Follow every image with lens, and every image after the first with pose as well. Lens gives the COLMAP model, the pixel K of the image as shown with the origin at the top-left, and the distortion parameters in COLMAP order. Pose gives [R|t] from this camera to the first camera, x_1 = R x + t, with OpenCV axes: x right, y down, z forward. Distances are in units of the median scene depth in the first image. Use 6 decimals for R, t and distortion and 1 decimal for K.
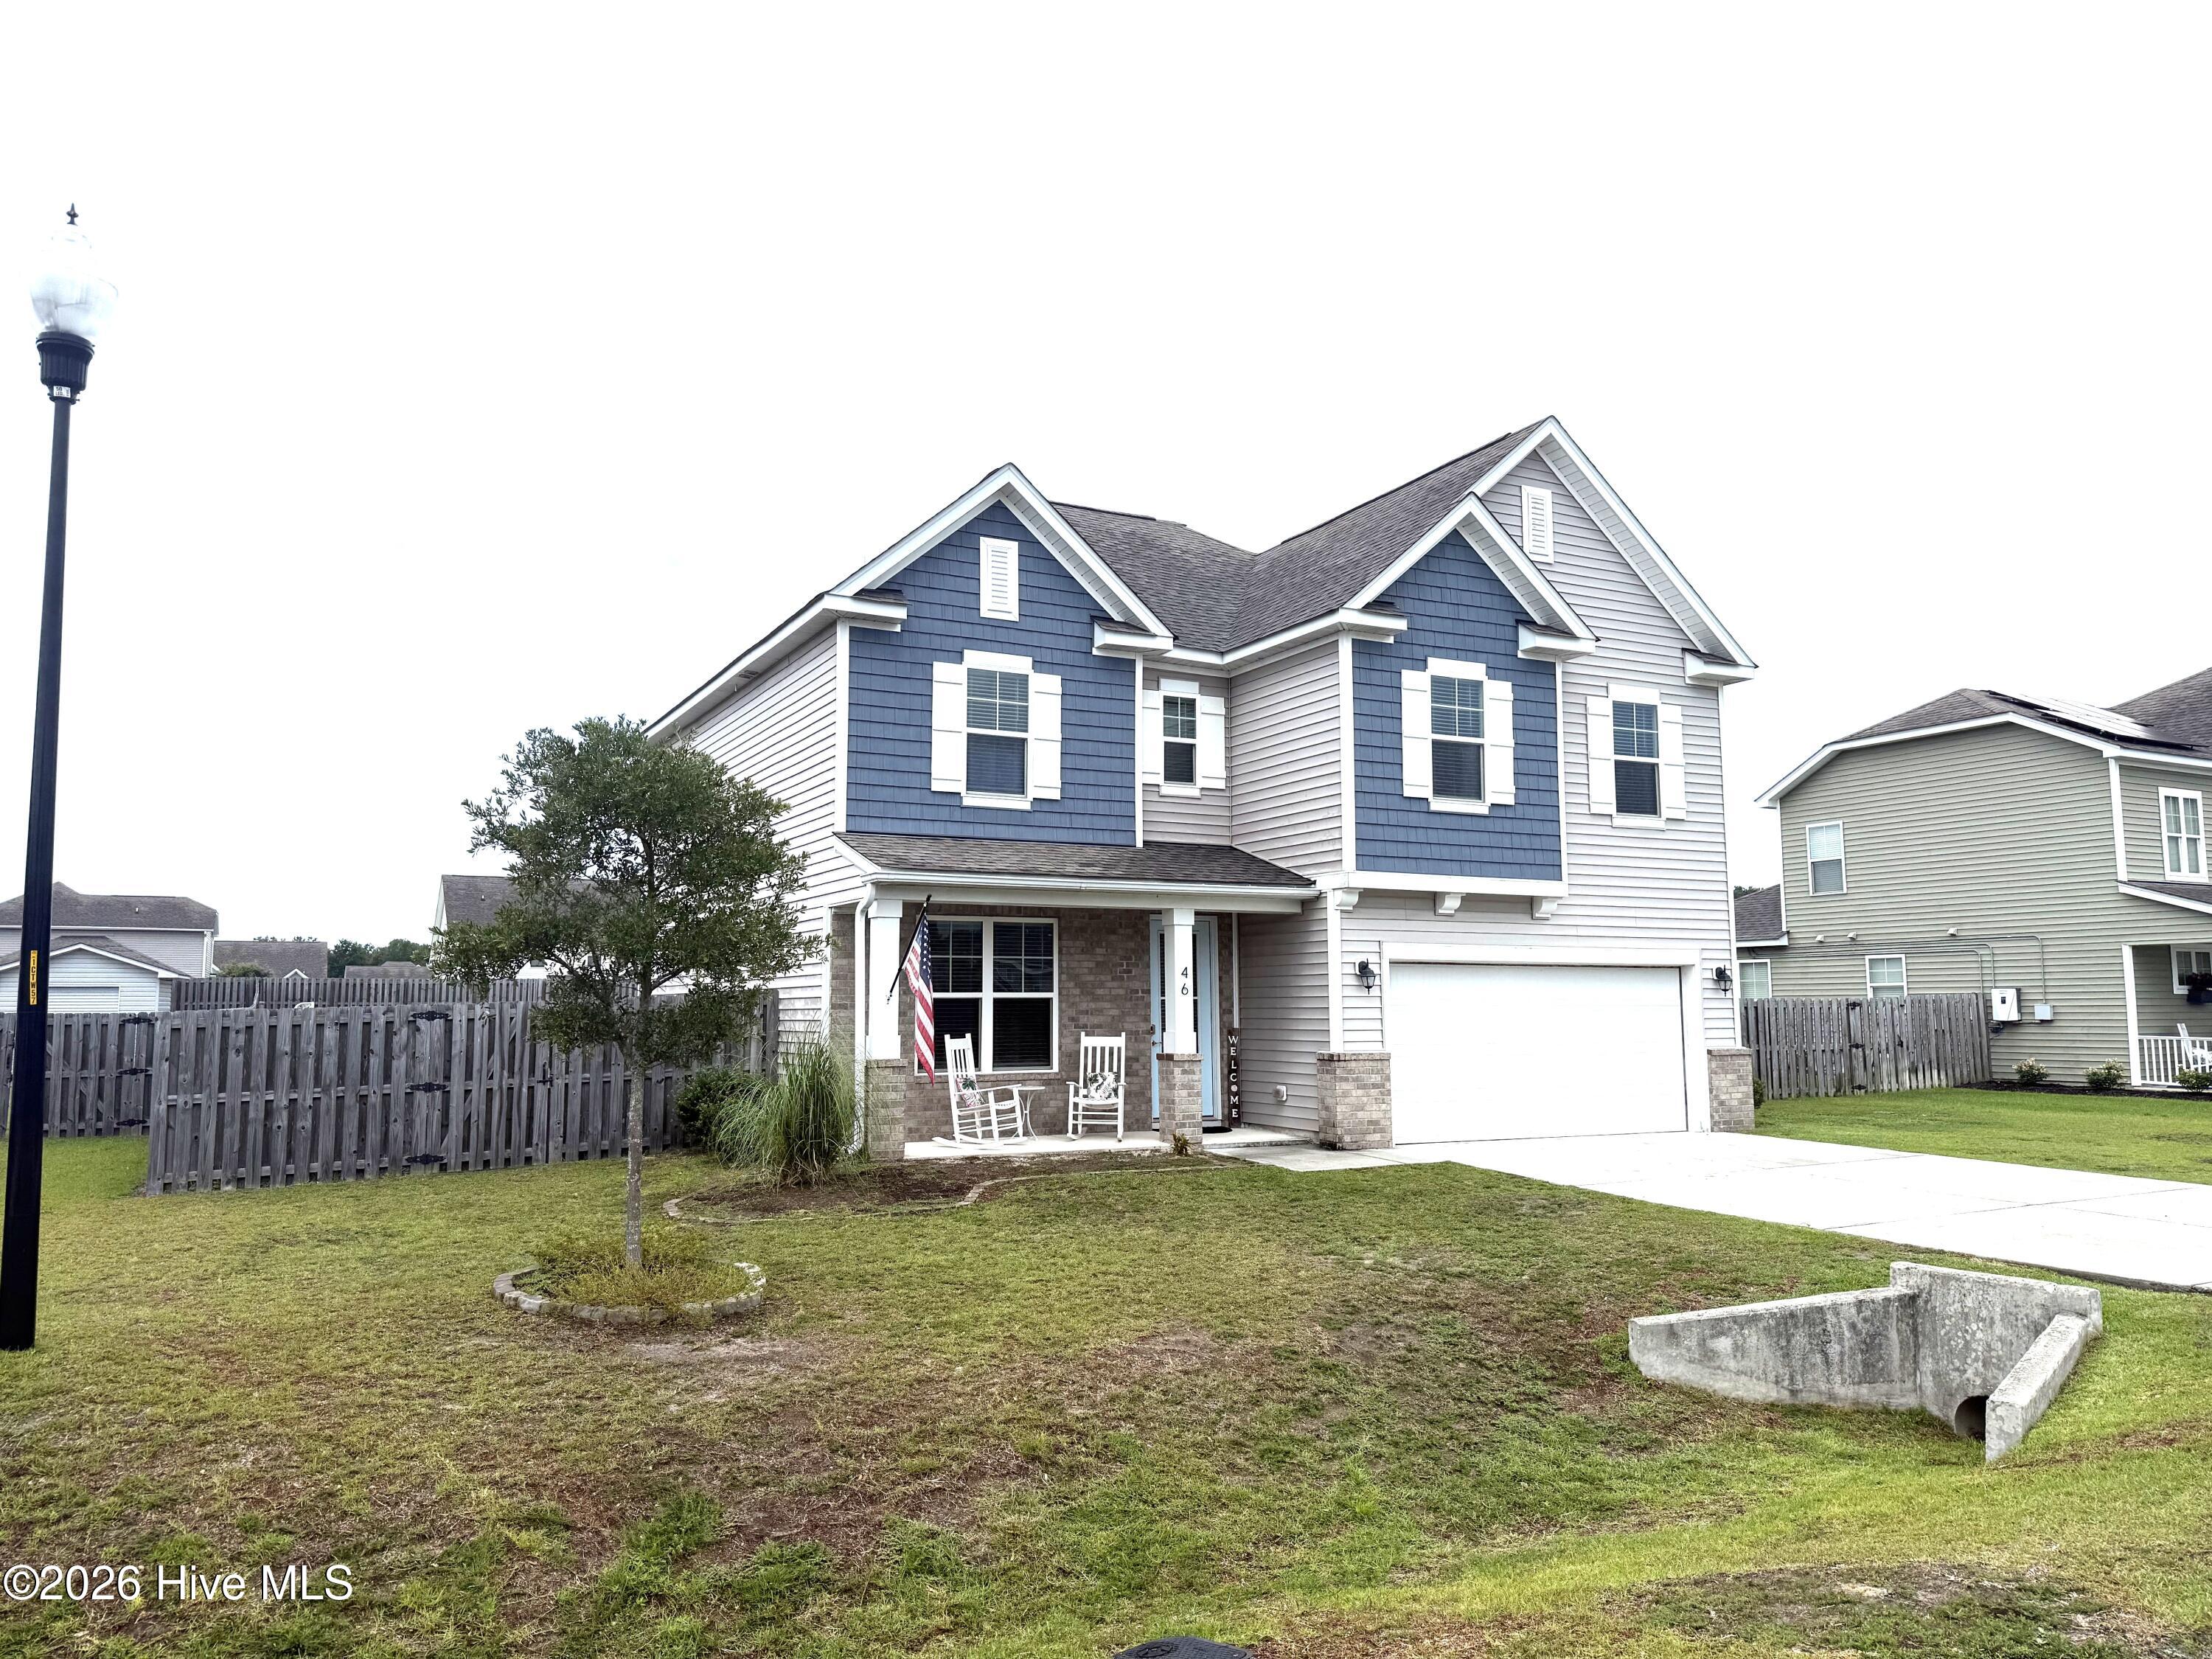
lens RADIAL K [[1564.6, 0, 1100.9], [0, 1564.6, 838.8], [0, 0, 1]] dist [0.043070, -0.001351]
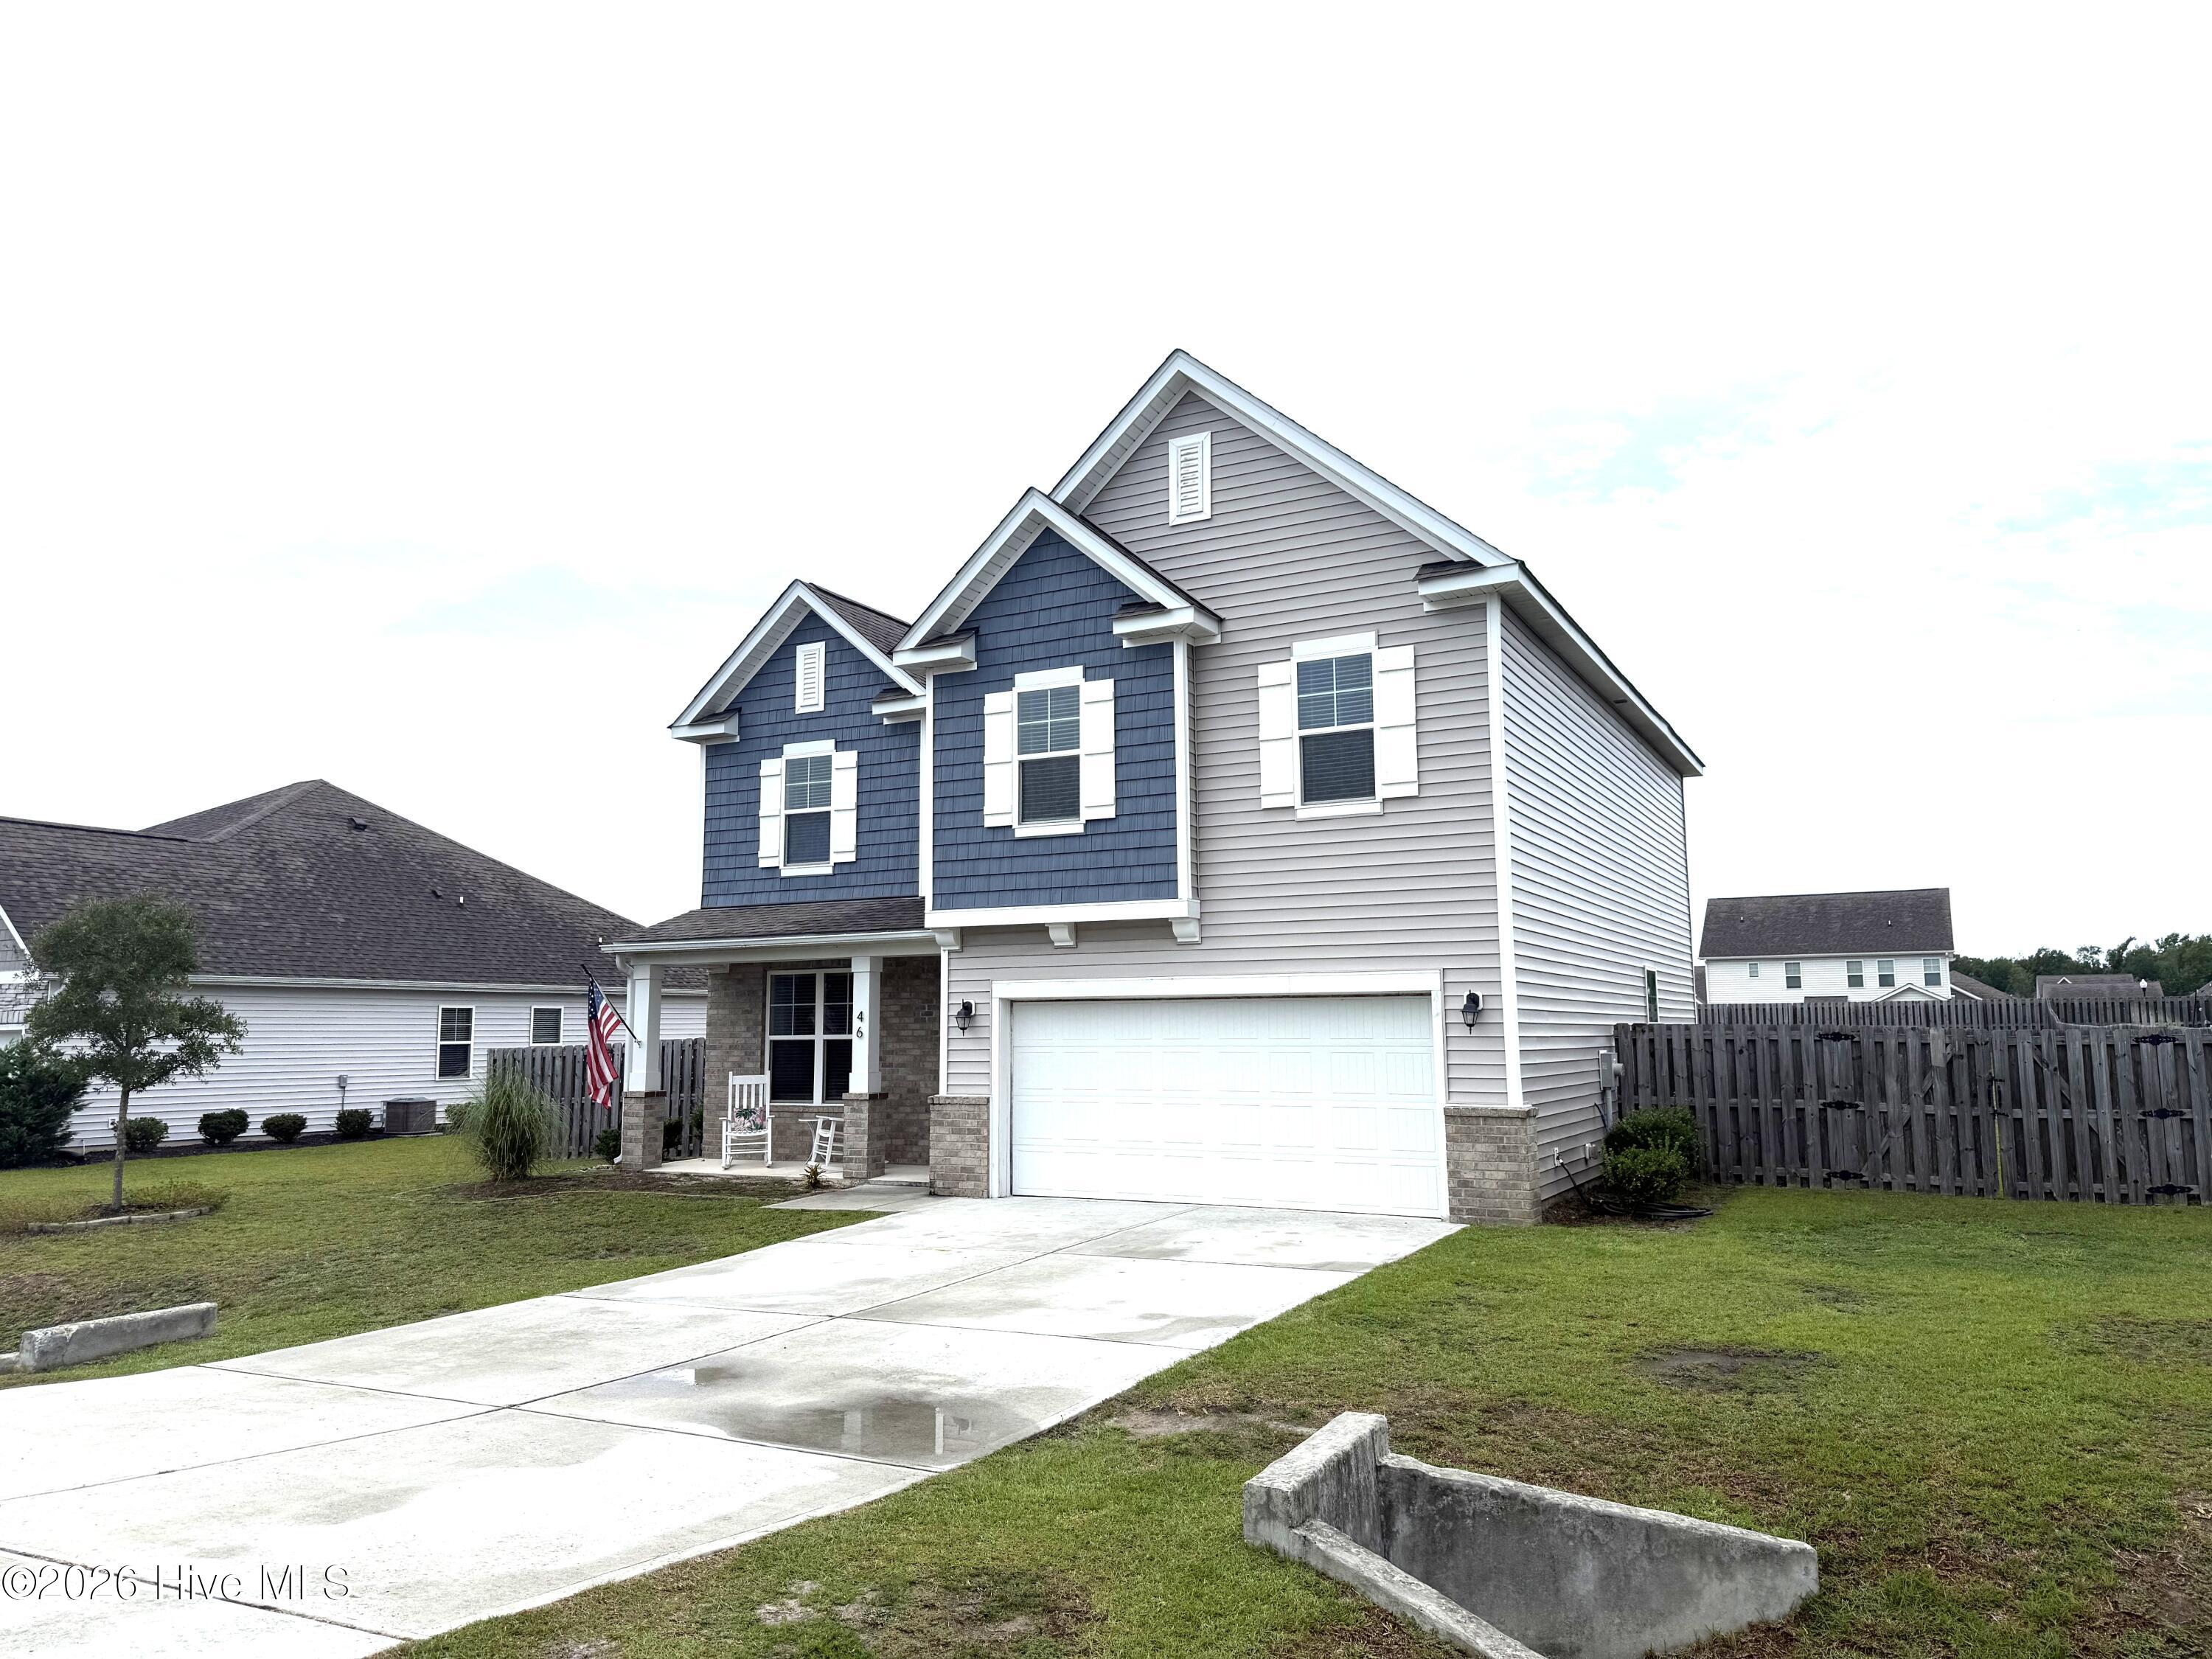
lens RADIAL K [[1564.6, 0, 1101.9], [0, 1564.6, 829.6], [0, 0, 1]] dist [0.043070, -0.001351]
pose [[0.568596, -0.107431, -0.815571, 0.989095], [0.093749, 0.993439, -0.065500, 0.042267], [0.817257, -0.039216, 0.574937, 0.501128]]
